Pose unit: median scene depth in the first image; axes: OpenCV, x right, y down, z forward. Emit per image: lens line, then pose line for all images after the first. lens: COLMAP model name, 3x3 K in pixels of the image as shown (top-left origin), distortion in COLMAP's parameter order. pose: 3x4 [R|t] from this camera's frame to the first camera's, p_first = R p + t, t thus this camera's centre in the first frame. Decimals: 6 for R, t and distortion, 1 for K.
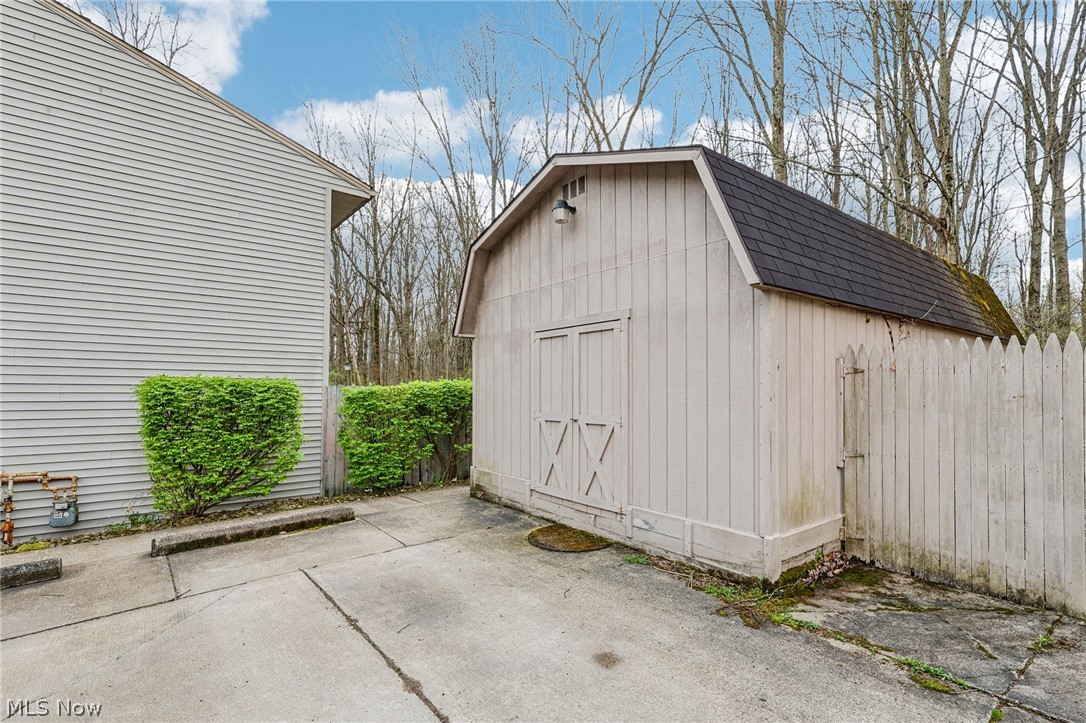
lens RADIAL K [[525.3, 0, 581.6], [0, 525.3, 345.1], [0, 0, 1]] dist [0.000789, 0.000075]
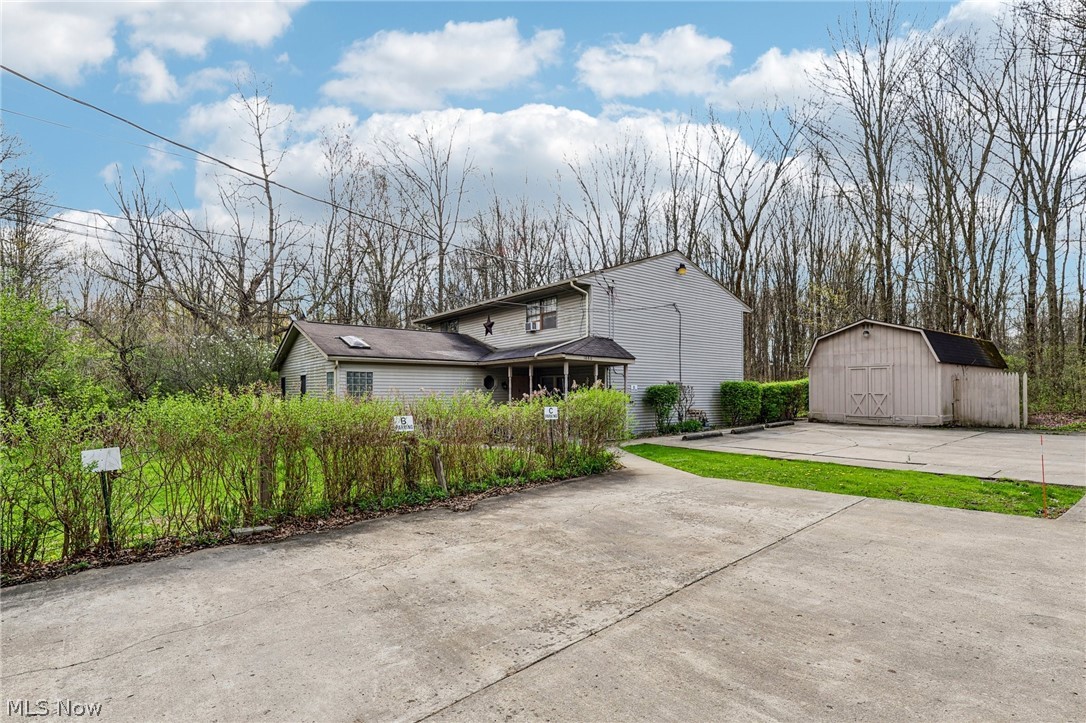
lens RADIAL K [[516.8, 0, 544.7], [0, 516.8, 371.3], [0, 0, 1]] dist [0.000920, -0.000065]
pose [[0.998610, -0.001737, -0.052678, -2.068986], [0.004879, 0.998212, 0.059572, -0.228076], [0.052480, -0.059746, 0.996833, -2.665657]]
